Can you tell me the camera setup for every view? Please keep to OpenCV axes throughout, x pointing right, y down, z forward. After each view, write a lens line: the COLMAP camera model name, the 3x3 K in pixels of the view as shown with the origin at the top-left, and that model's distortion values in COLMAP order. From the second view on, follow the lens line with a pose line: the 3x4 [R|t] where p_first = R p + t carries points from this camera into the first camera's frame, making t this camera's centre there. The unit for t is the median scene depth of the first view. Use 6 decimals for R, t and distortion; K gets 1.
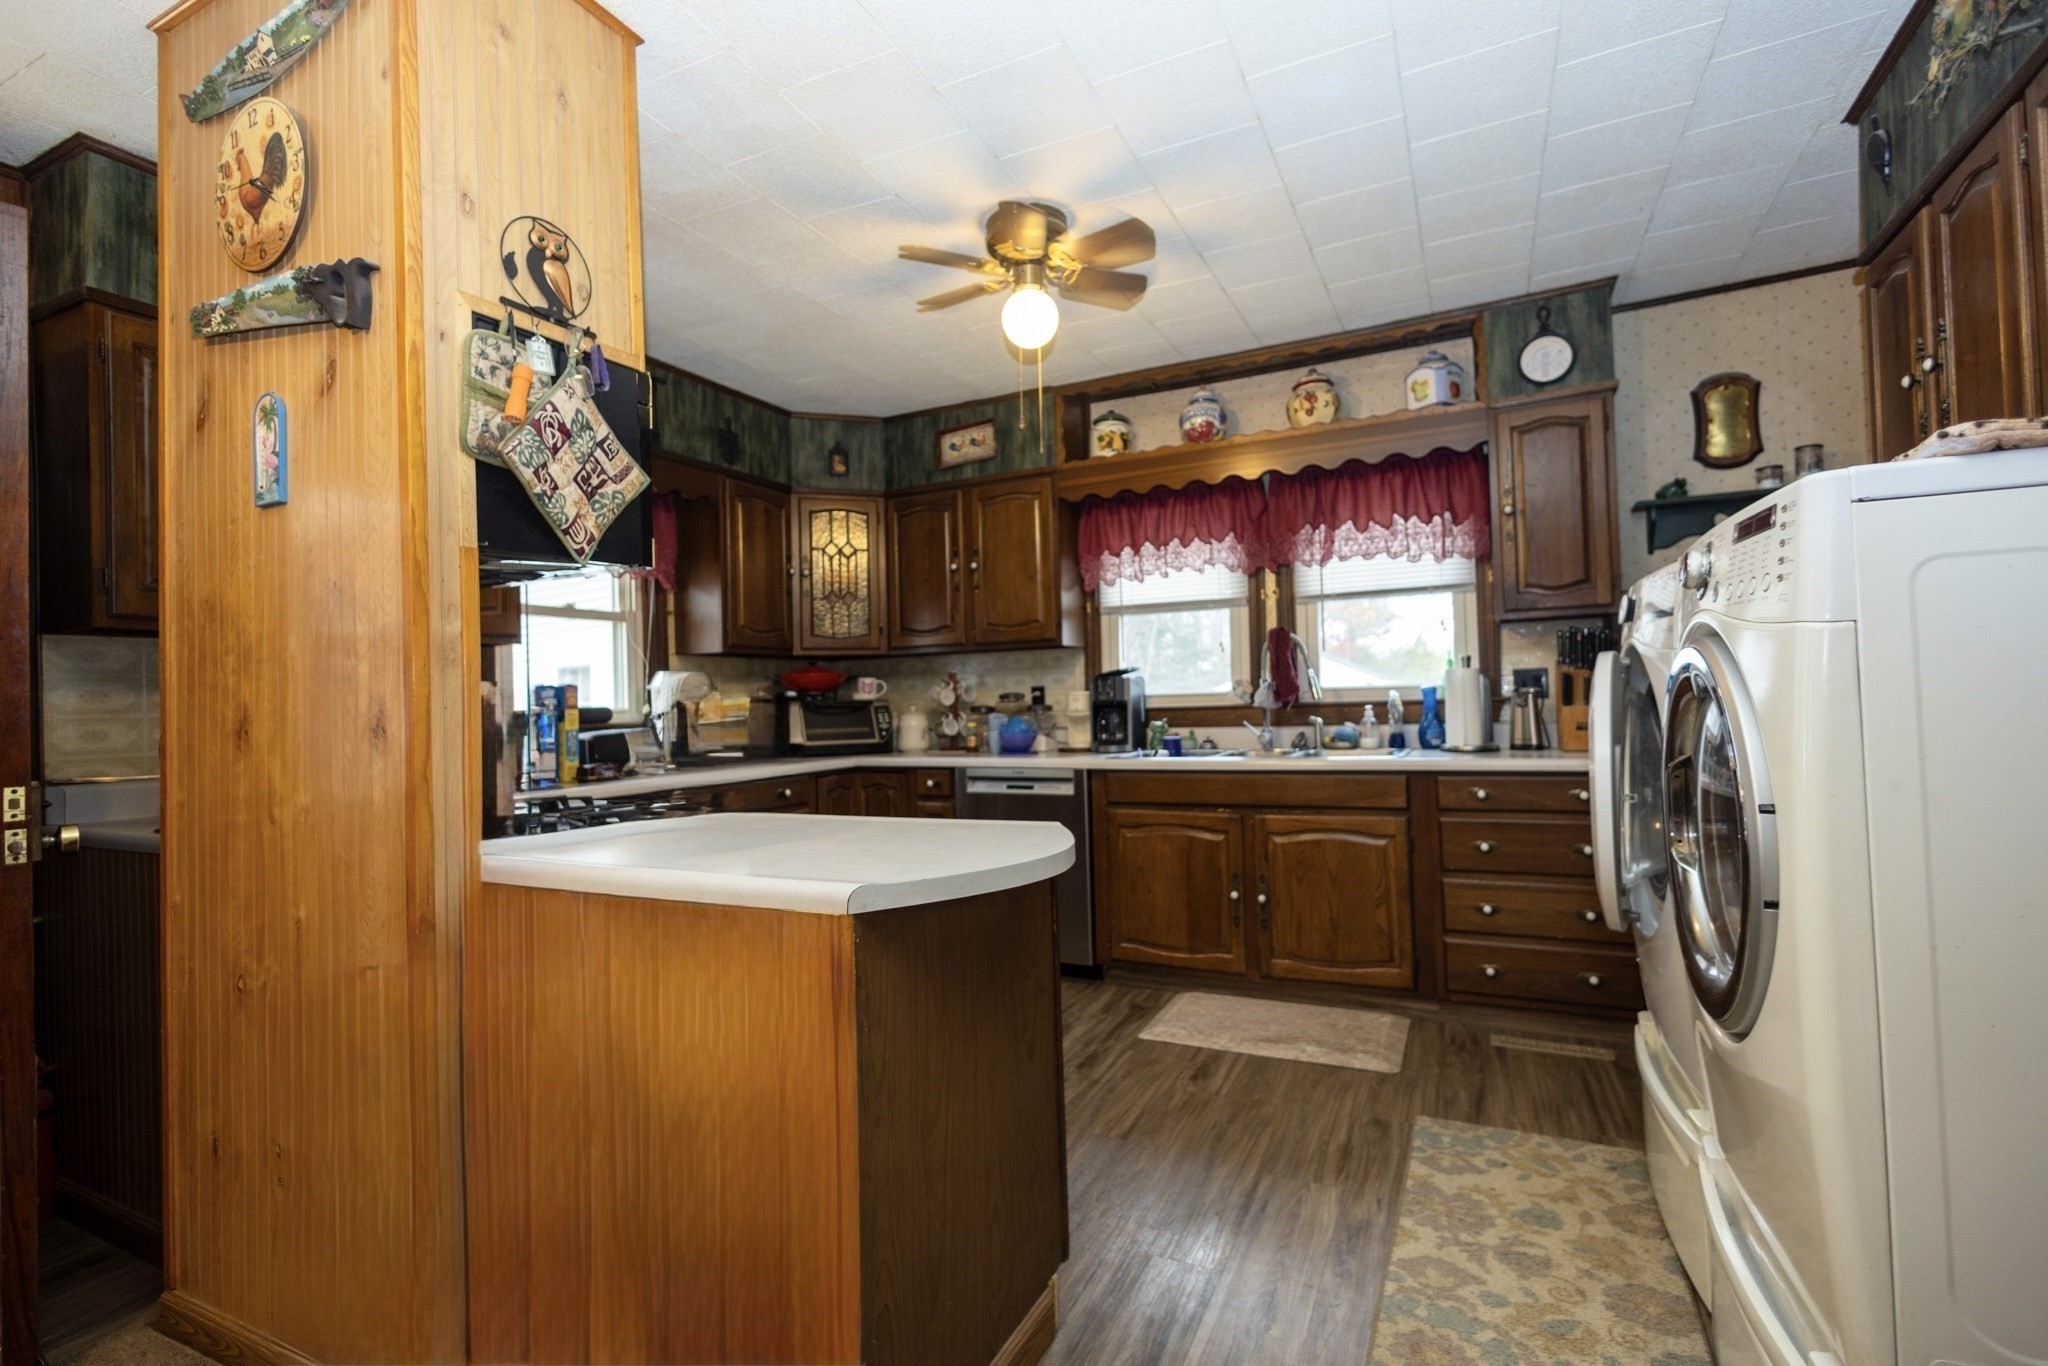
lens RADIAL K [[944.8, 0, 1027.0], [0, 944.8, 684.0], [0, 0, 1]] dist [0.016037, -0.001875]
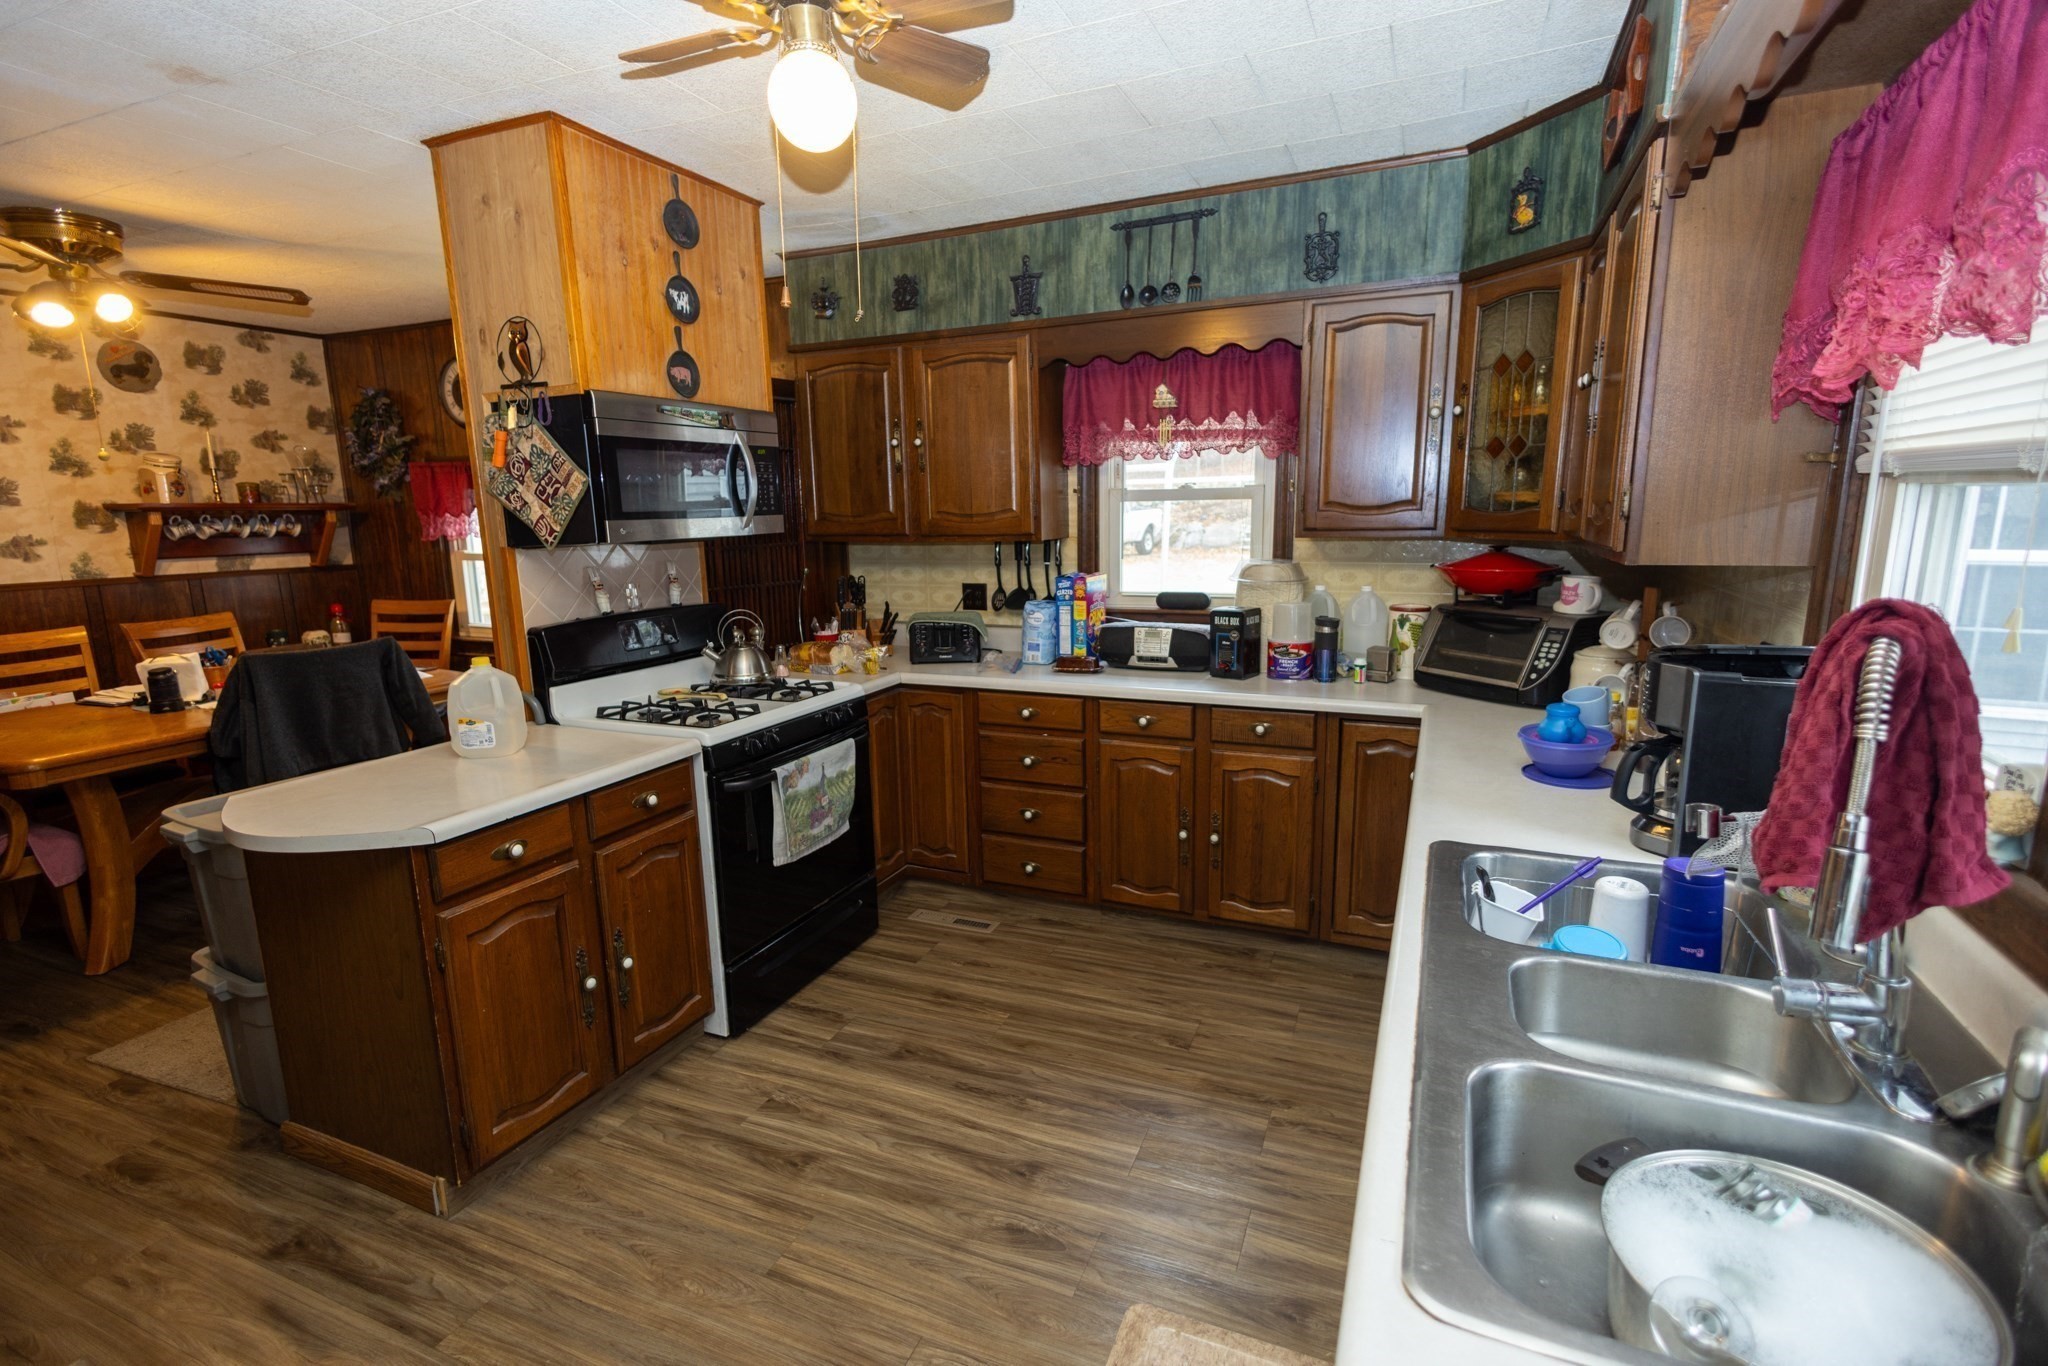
lens RADIAL K [[944.8, 0, 1037.2], [0, 944.8, 680.8], [0, 0, 1]] dist [0.016037, -0.001875]
pose [[0.039733, 0.217732, -0.975200, 1.045067], [0.034134, 0.975105, 0.219101, -0.217024], [0.998627, -0.041993, 0.031312, 1.653434]]
